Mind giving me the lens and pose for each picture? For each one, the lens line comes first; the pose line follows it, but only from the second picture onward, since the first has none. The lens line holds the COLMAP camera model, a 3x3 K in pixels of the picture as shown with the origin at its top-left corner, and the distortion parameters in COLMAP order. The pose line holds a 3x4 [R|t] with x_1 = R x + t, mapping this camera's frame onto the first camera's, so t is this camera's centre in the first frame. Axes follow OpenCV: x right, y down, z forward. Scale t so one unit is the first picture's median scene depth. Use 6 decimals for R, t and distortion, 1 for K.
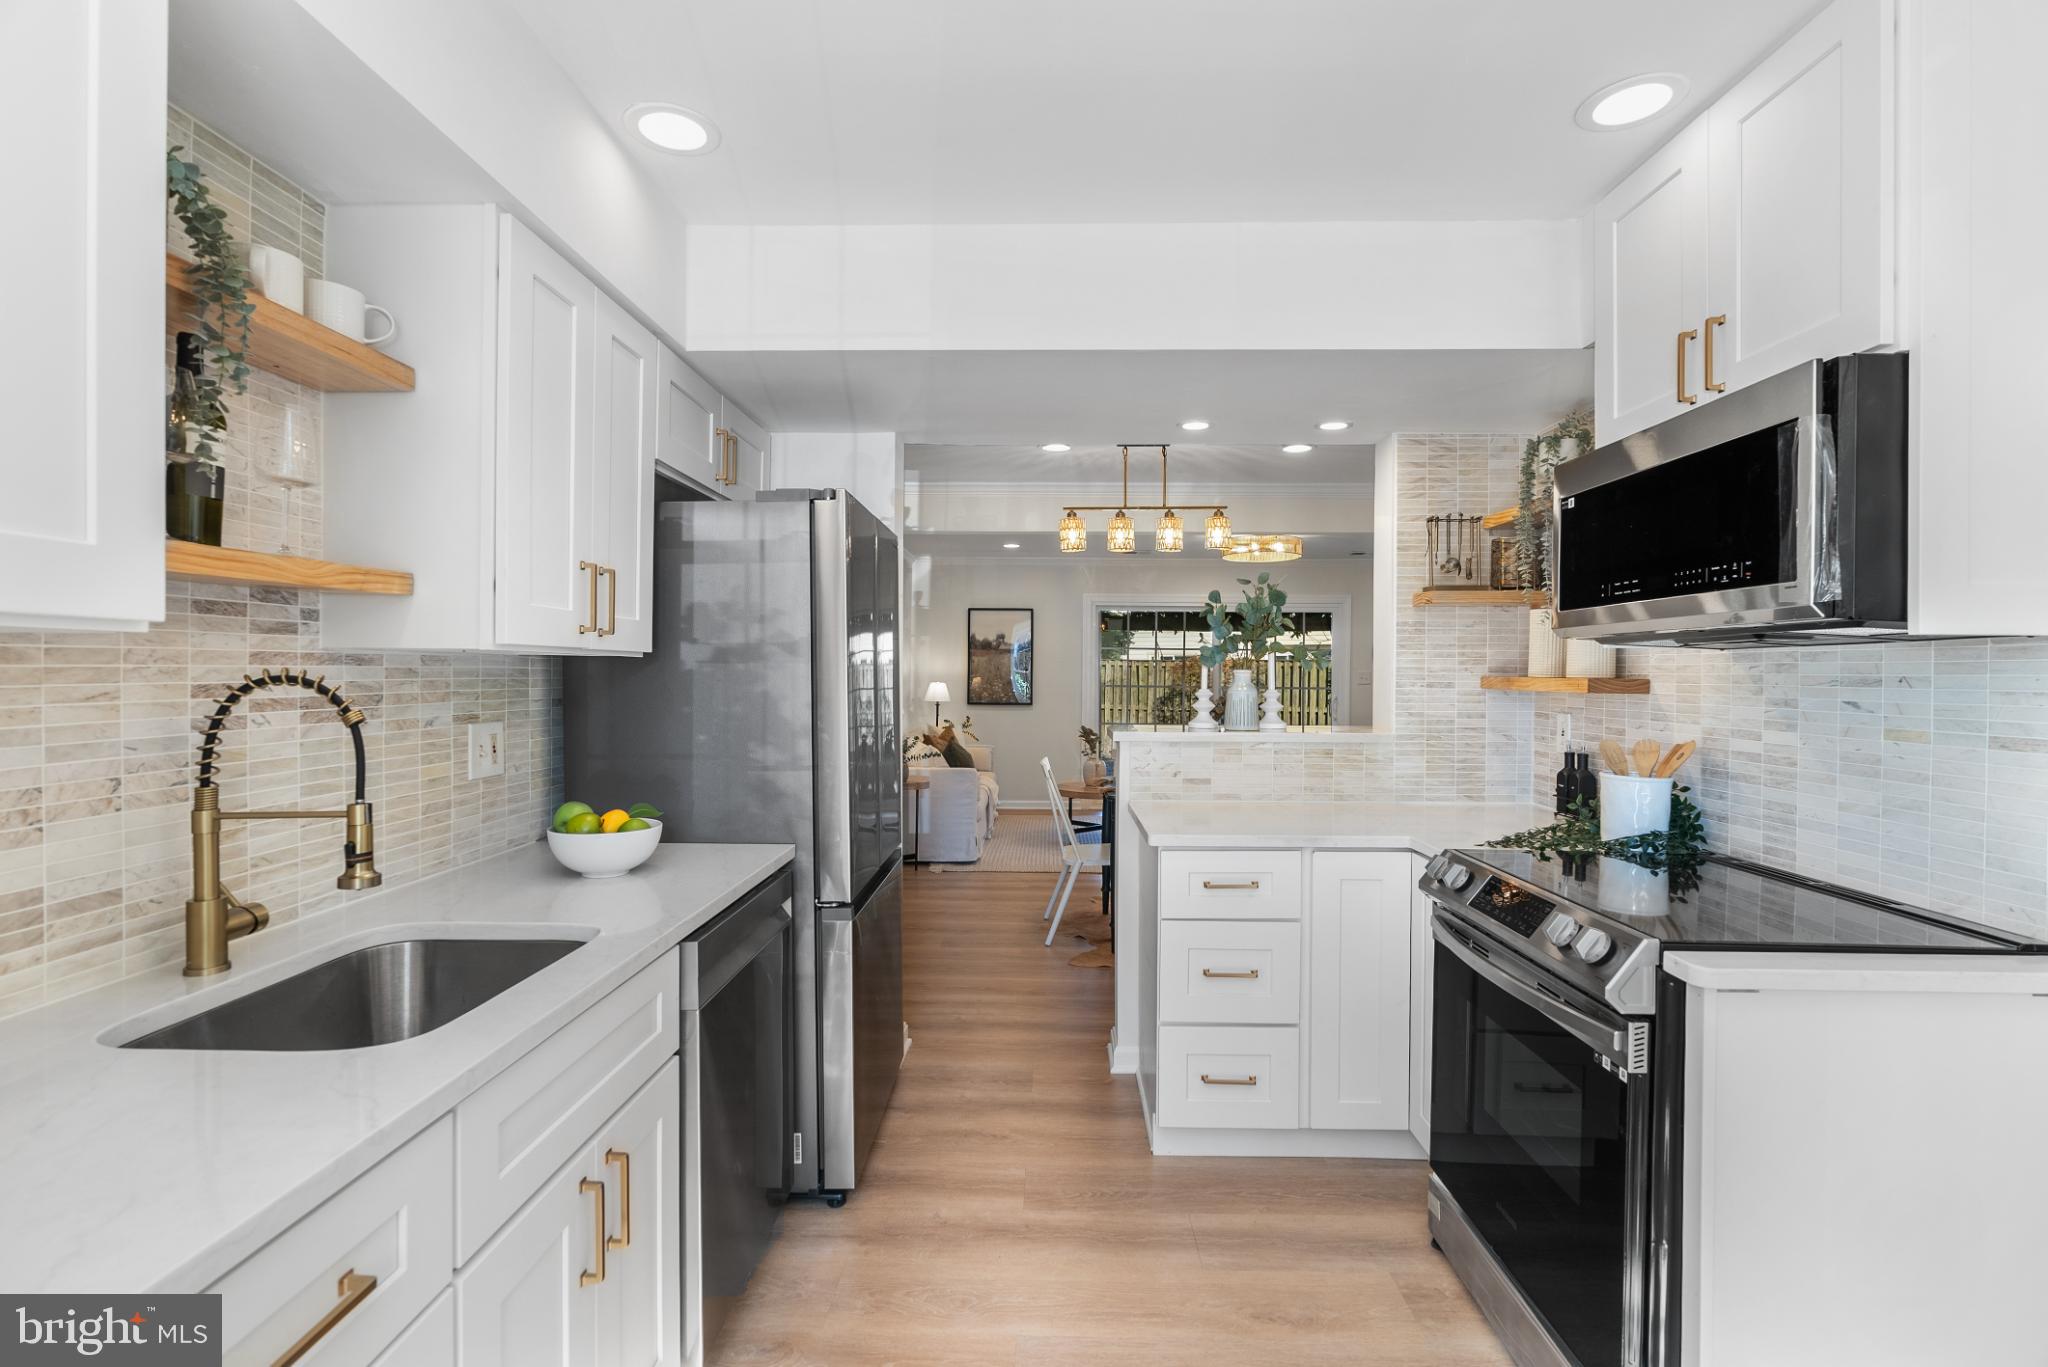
lens RADIAL K [[934.8, 0, 1032.8], [0, 934.8, 680.1], [0, 0, 1]] dist [0.012555, -0.006997]
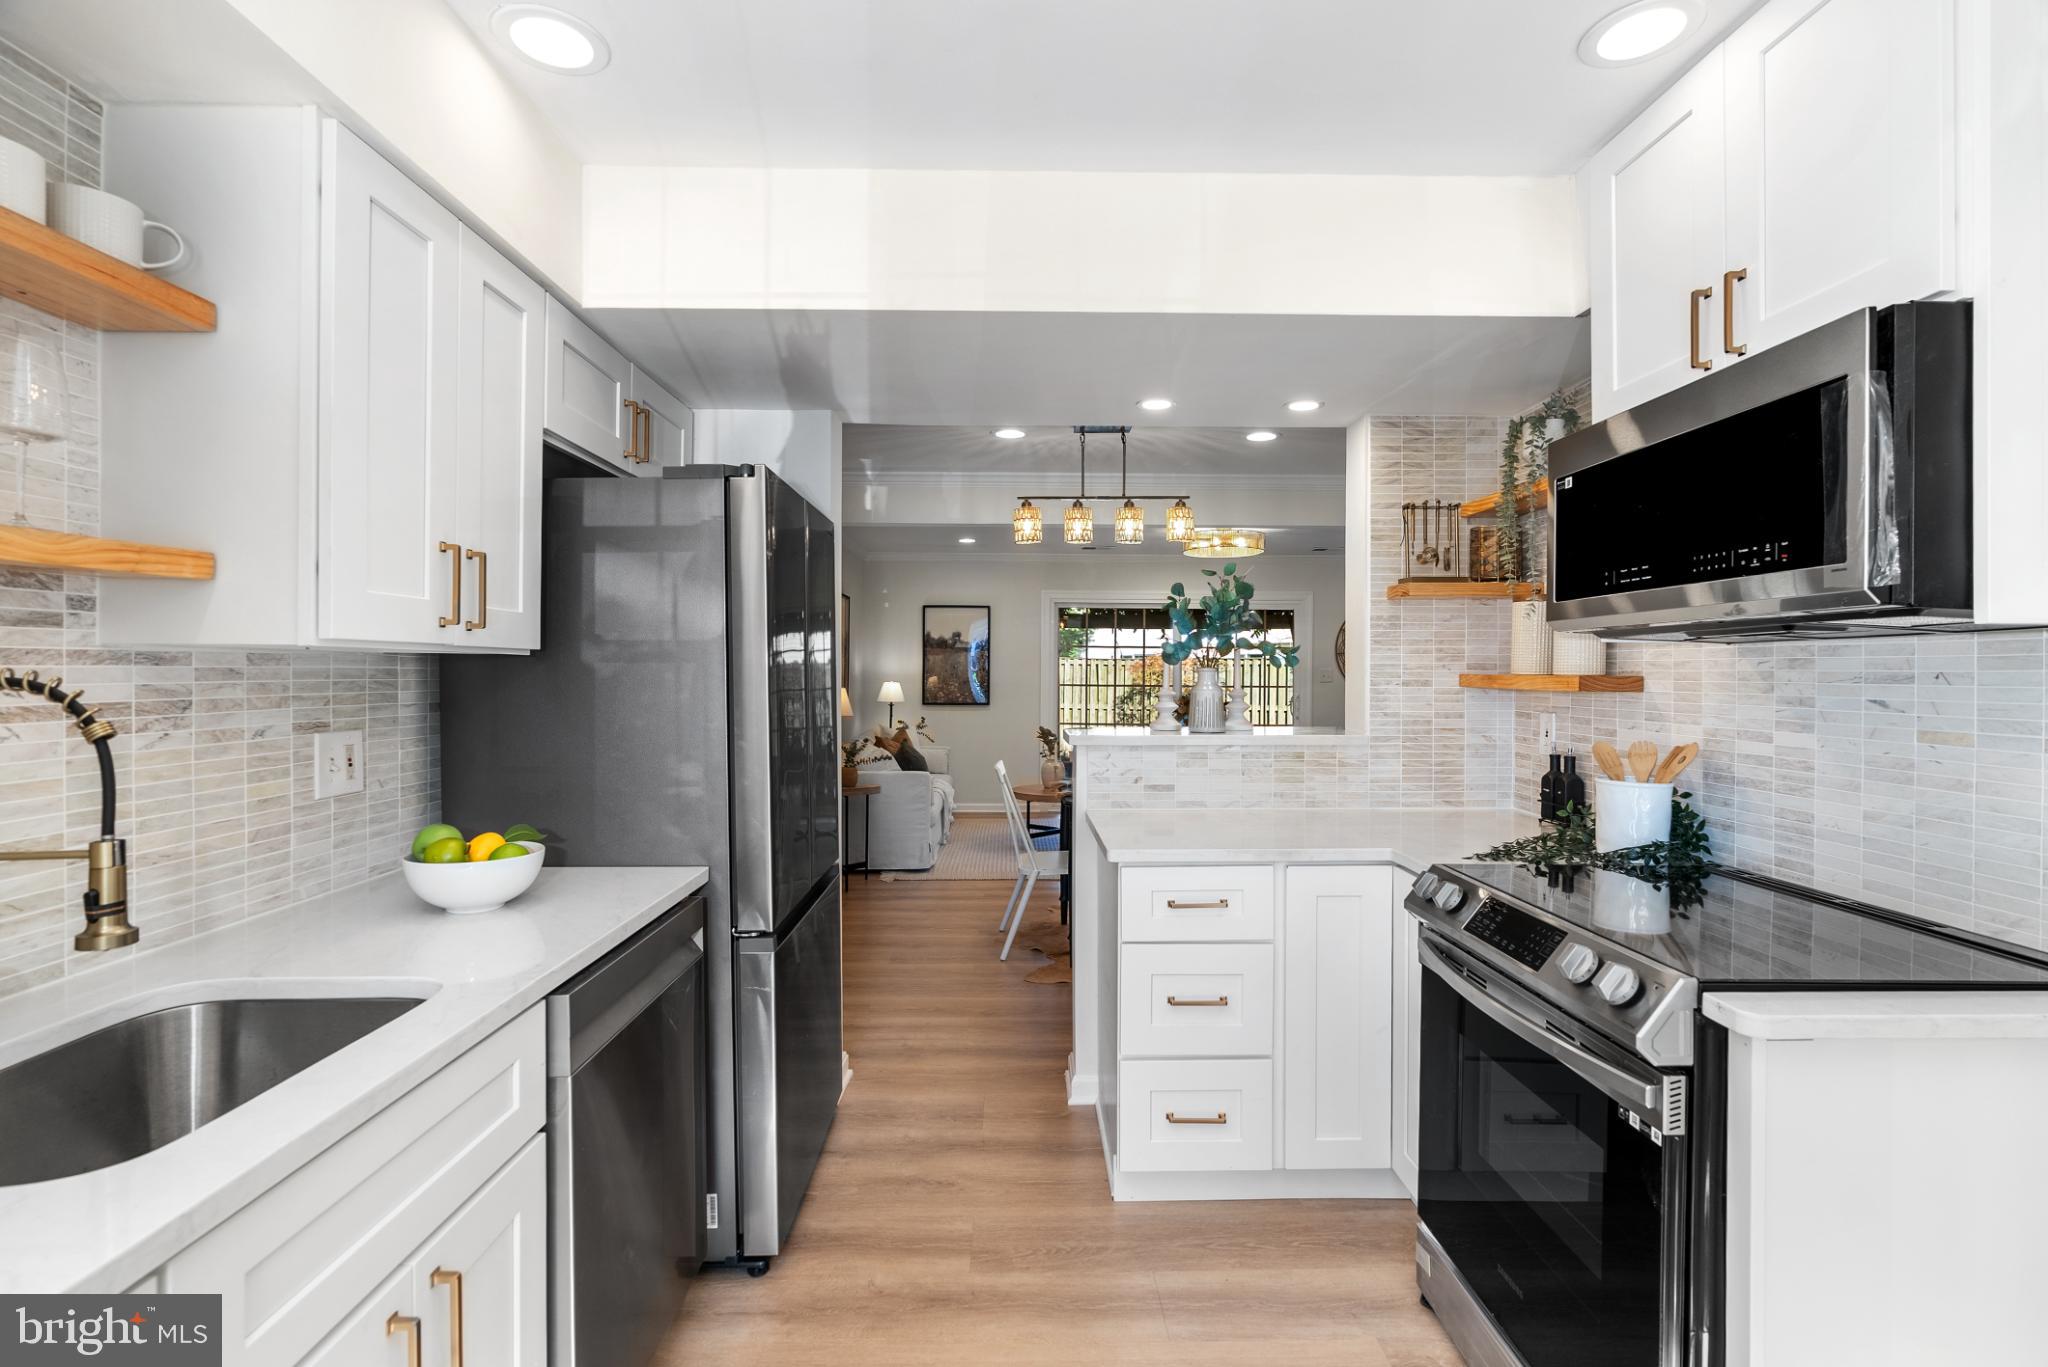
lens RADIAL K [[934.8, 0, 1031.2], [0, 934.8, 677.0], [0, 0, 1]] dist [0.012555, -0.006997]
pose [[0.999182, -0.003635, 0.040276, 0.015957], [0.003729, 0.999990, -0.002265, -0.000433], [-0.040267, 0.002413, 0.999186, 0.112268]]
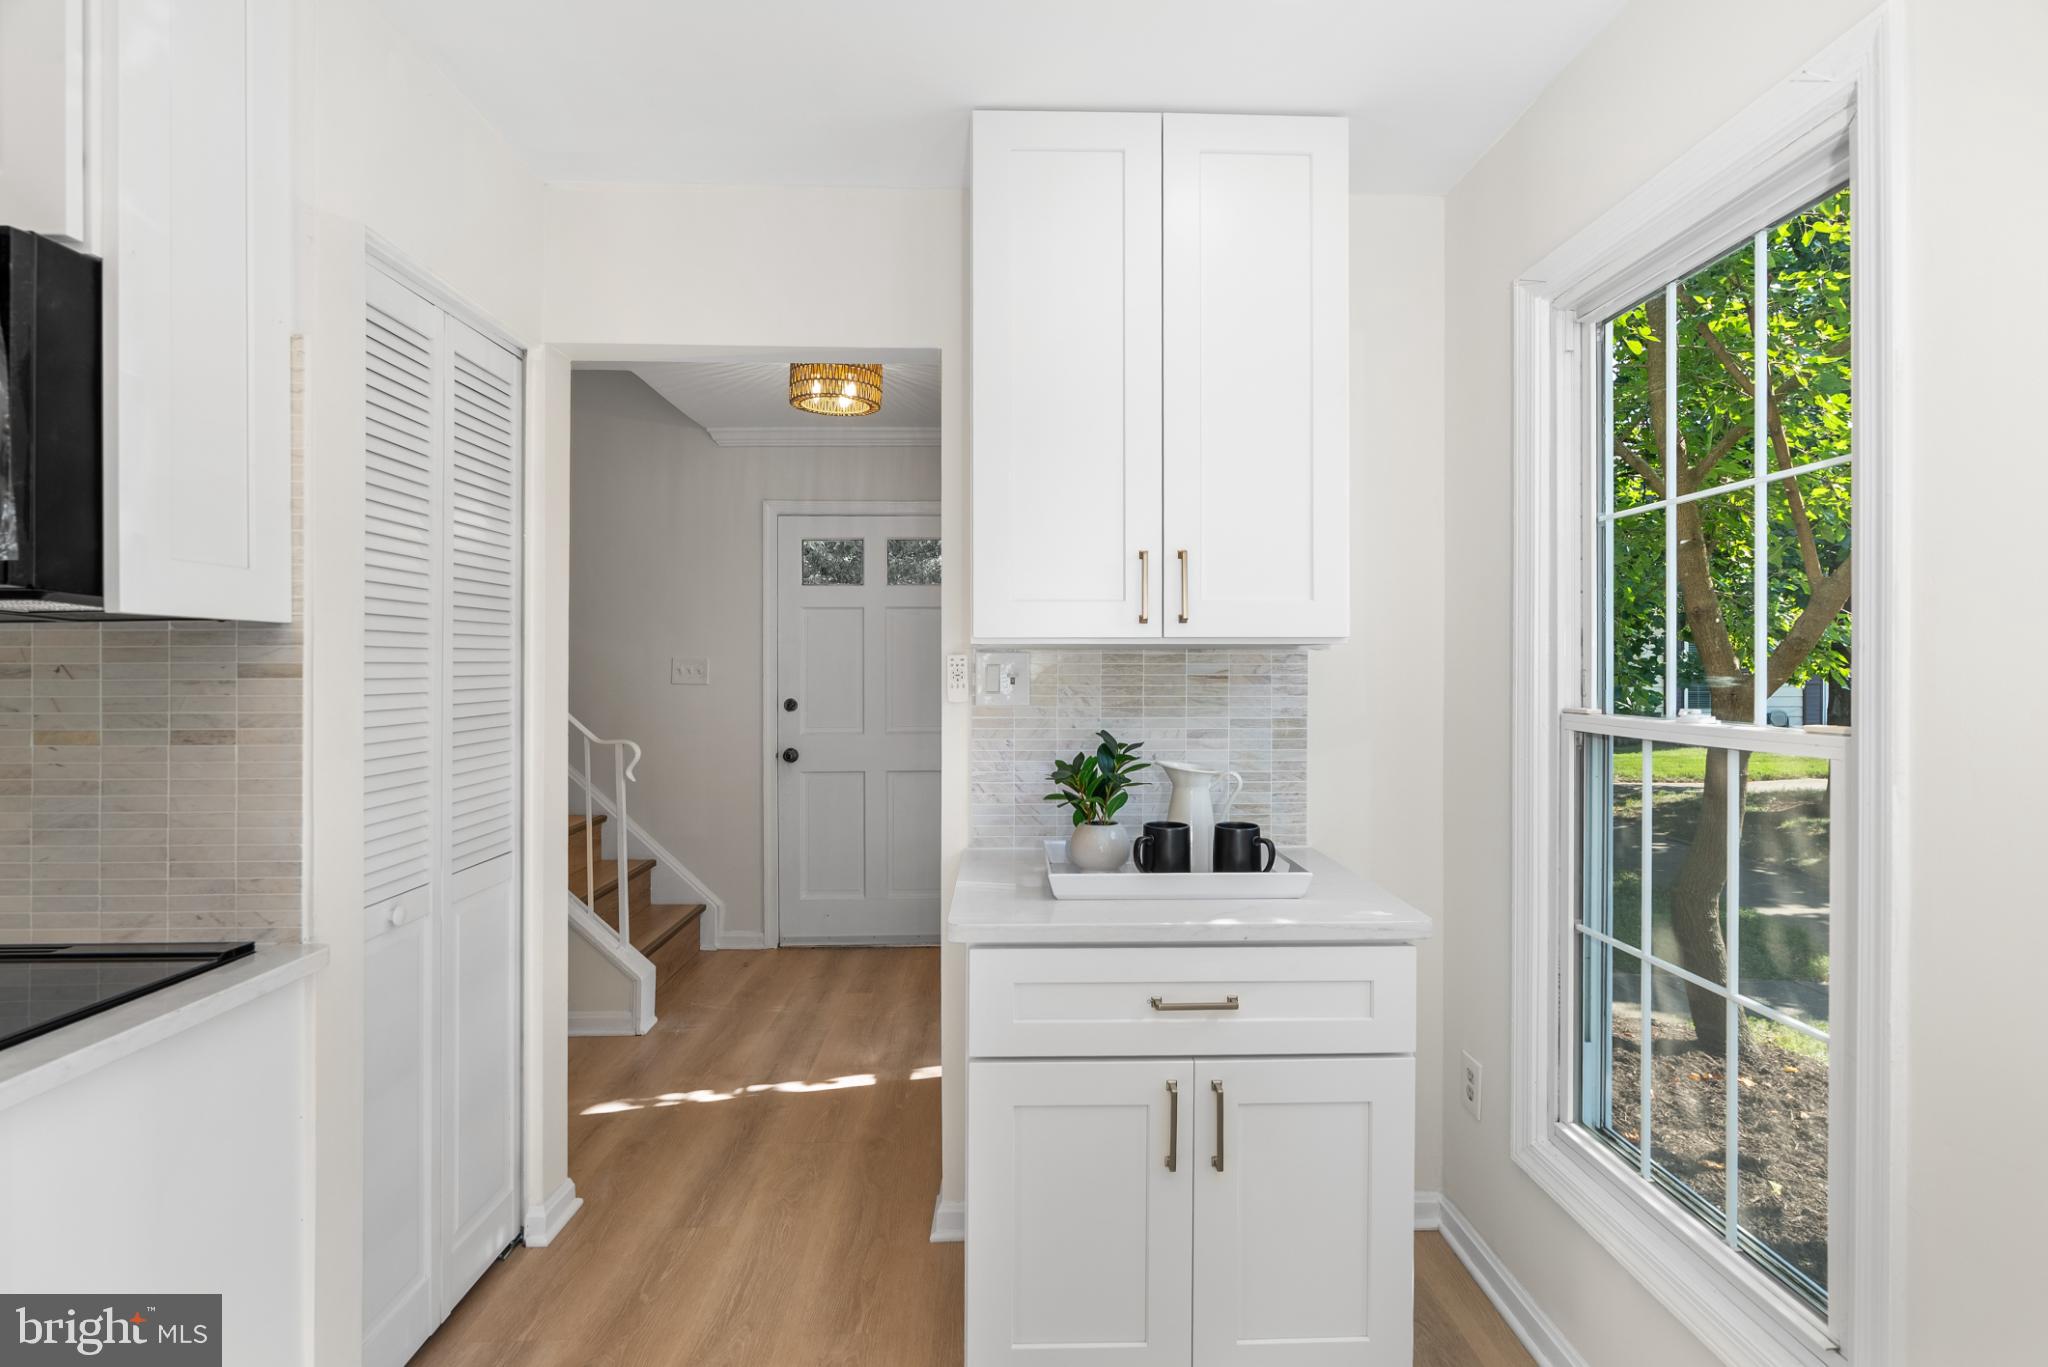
lens RADIAL K [[934.8, 0, 1036.9], [0, 934.8, 662.2], [0, 0, 1]] dist [0.012555, -0.006997]
pose [[-0.053703, -0.002336, 0.998554, 0.058750], [0.009315, 0.999953, 0.002840, -0.000398], [-0.998514, 0.009454, -0.053679, 0.168445]]
